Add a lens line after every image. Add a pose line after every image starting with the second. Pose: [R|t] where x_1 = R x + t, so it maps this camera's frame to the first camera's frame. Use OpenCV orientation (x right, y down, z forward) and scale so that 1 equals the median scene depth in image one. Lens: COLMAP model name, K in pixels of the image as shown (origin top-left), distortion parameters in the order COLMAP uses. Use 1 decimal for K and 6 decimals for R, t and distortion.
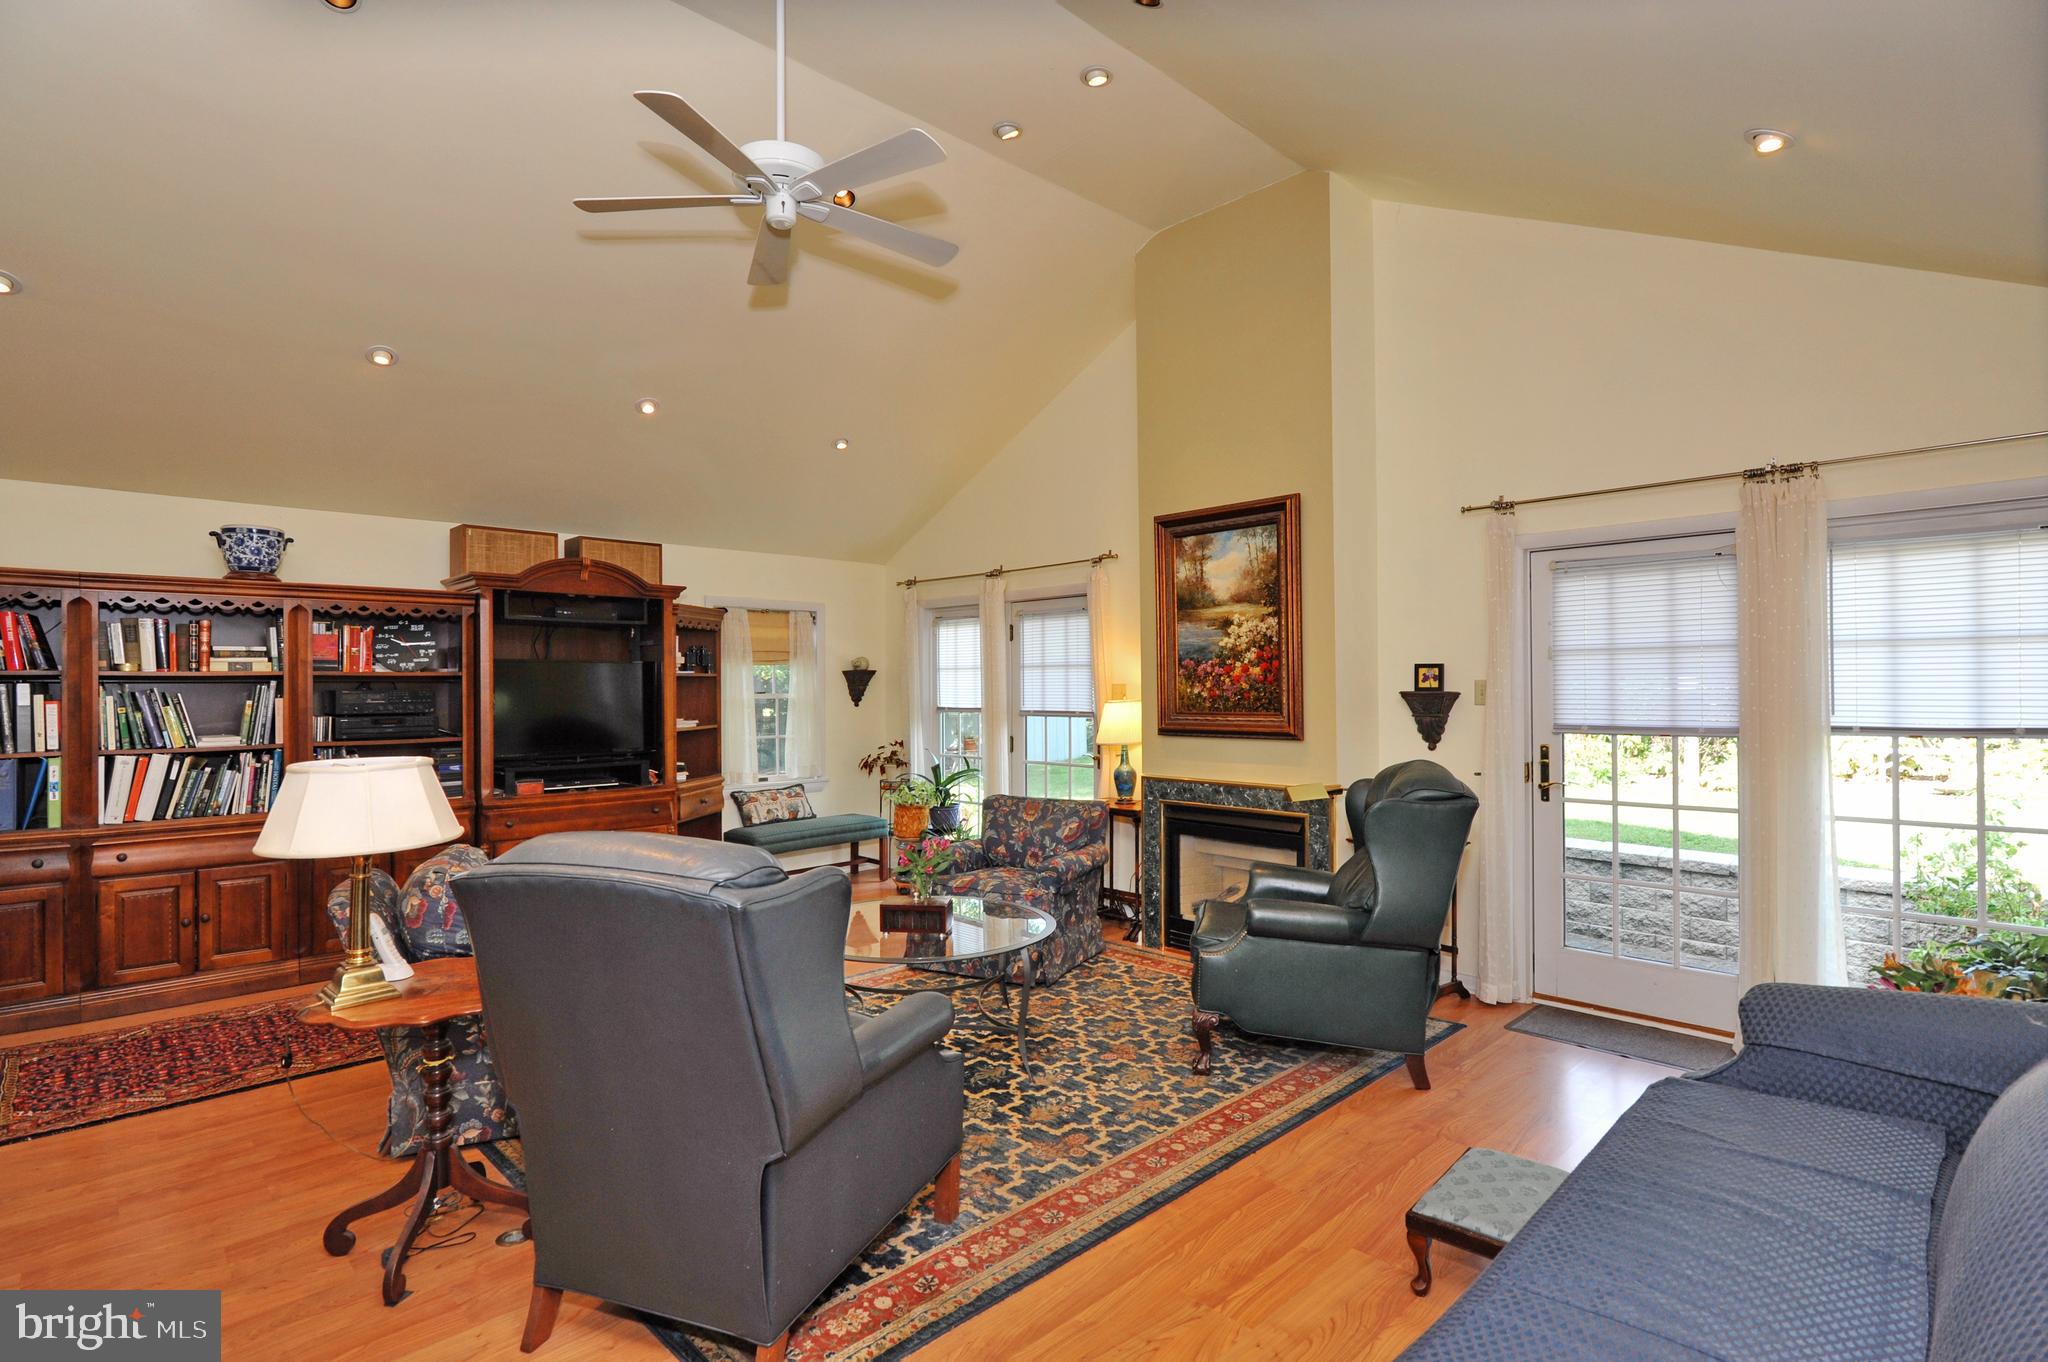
lens RADIAL K [[999.4, 0, 1015.8], [0, 999.4, 682.4], [0, 0, 1]] dist [0.000078, -0.001522]
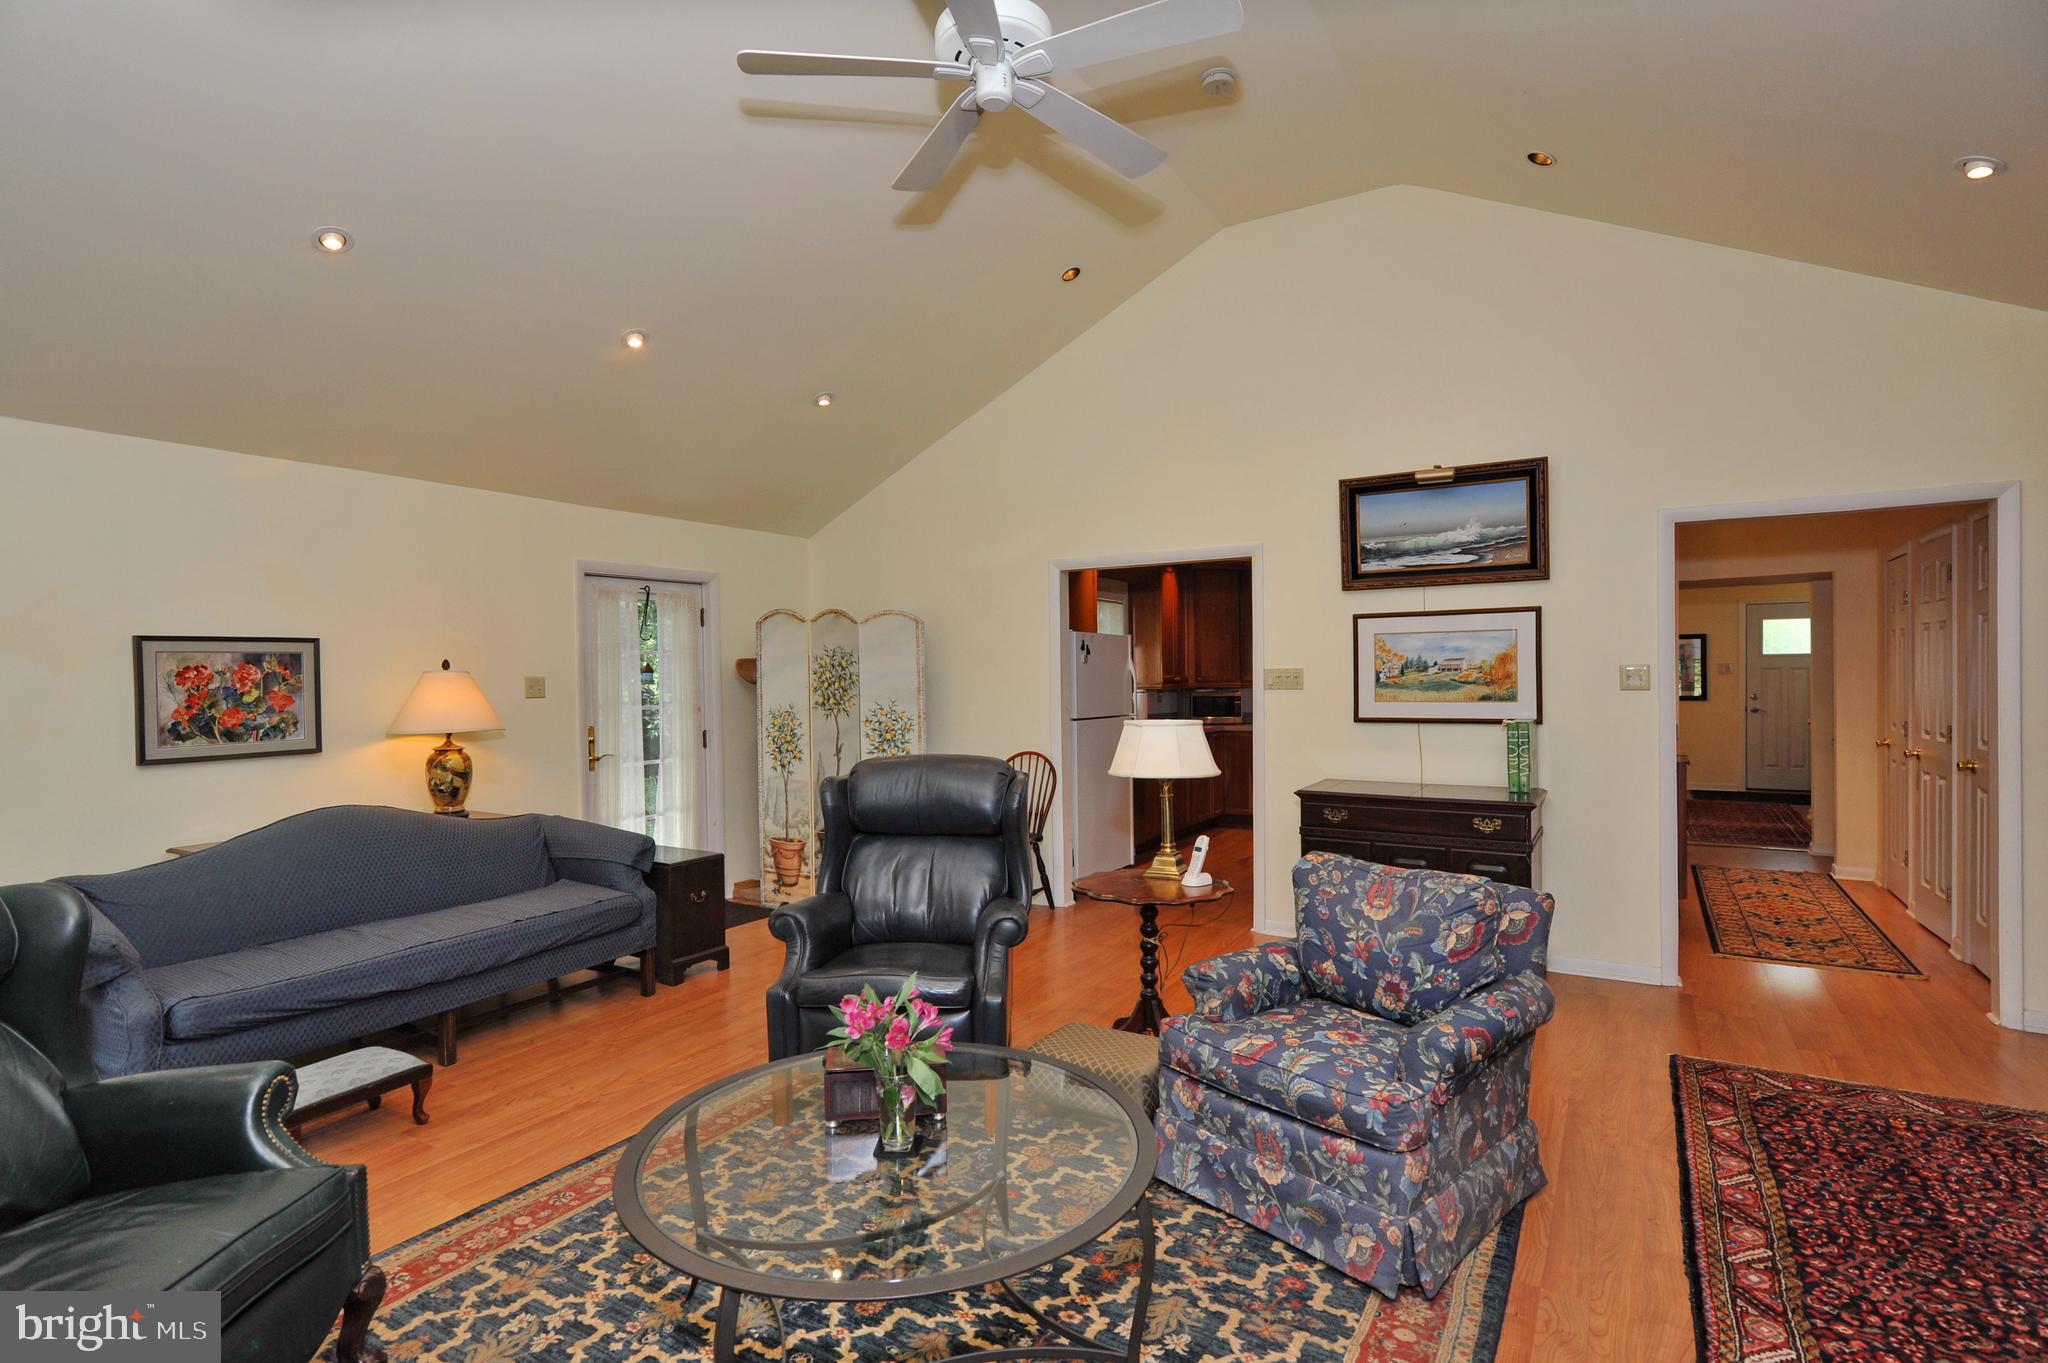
lens RADIAL K [[999.4, 0, 1015.8], [0, 999.4, 682.9], [0, 0, 1]] dist [0.000078, -0.001522]
pose [[-0.966071, 0.018674, -0.257600, -0.021531], [0.017901, 0.999825, 0.005344, 0.003070], [0.257655, 0.000551, -0.966237, 1.196081]]
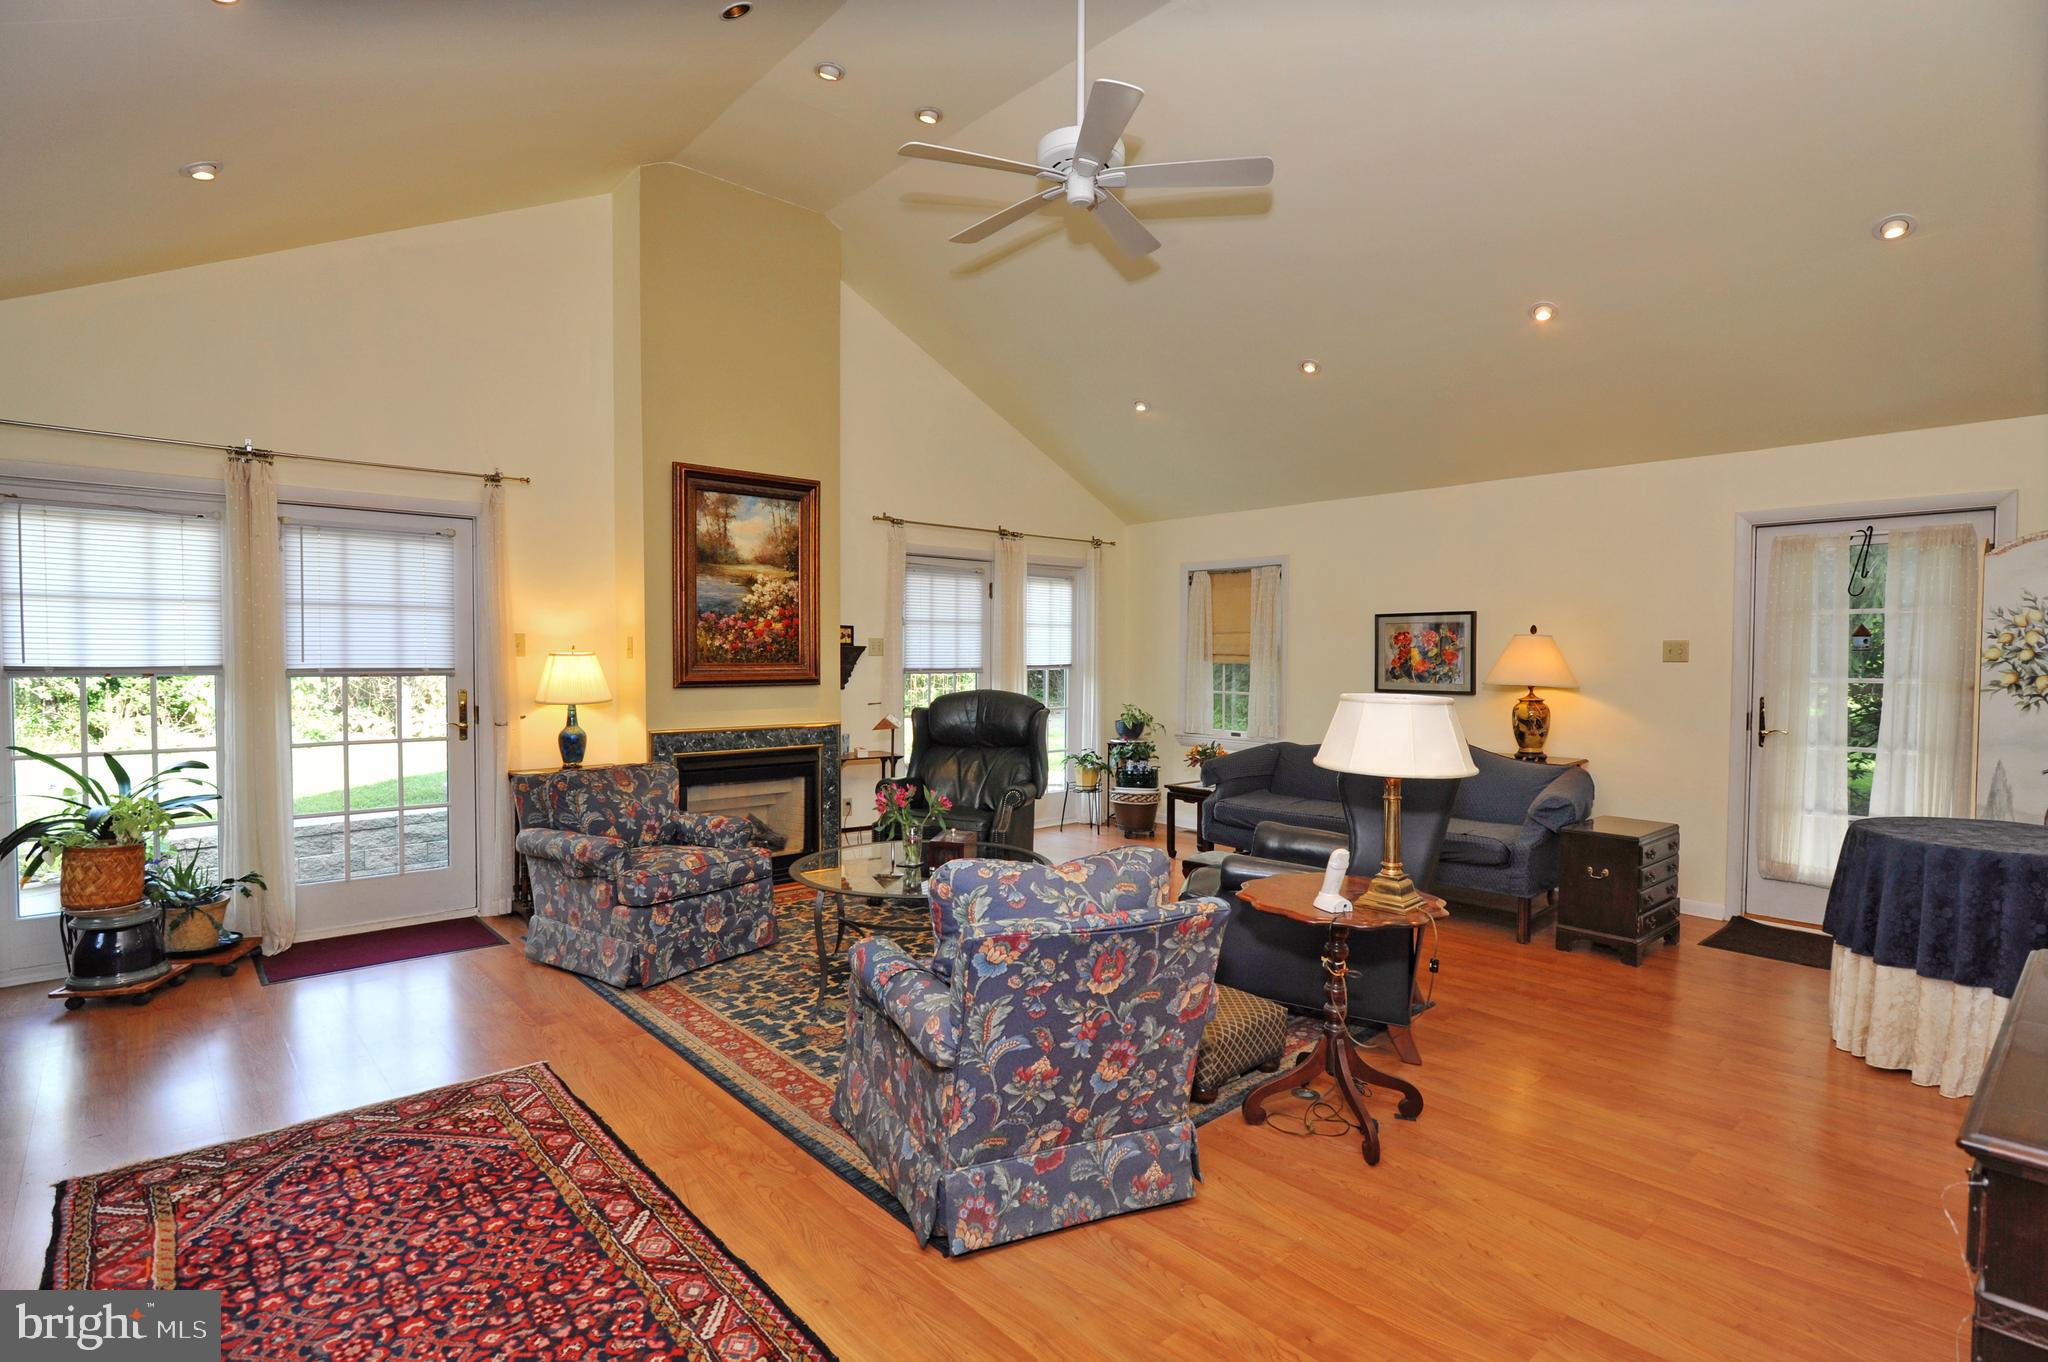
lens RADIAL K [[999.4, 0, 1015.8], [0, 999.4, 682.4], [0, 0, 1]] dist [0.000078, -0.001522]
pose [[0.030553, -0.026513, 0.999181, -0.884023], [-0.012864, 0.999555, 0.026917, 0.018099], [-0.999450, -0.013675, 0.030198, 0.687302]]
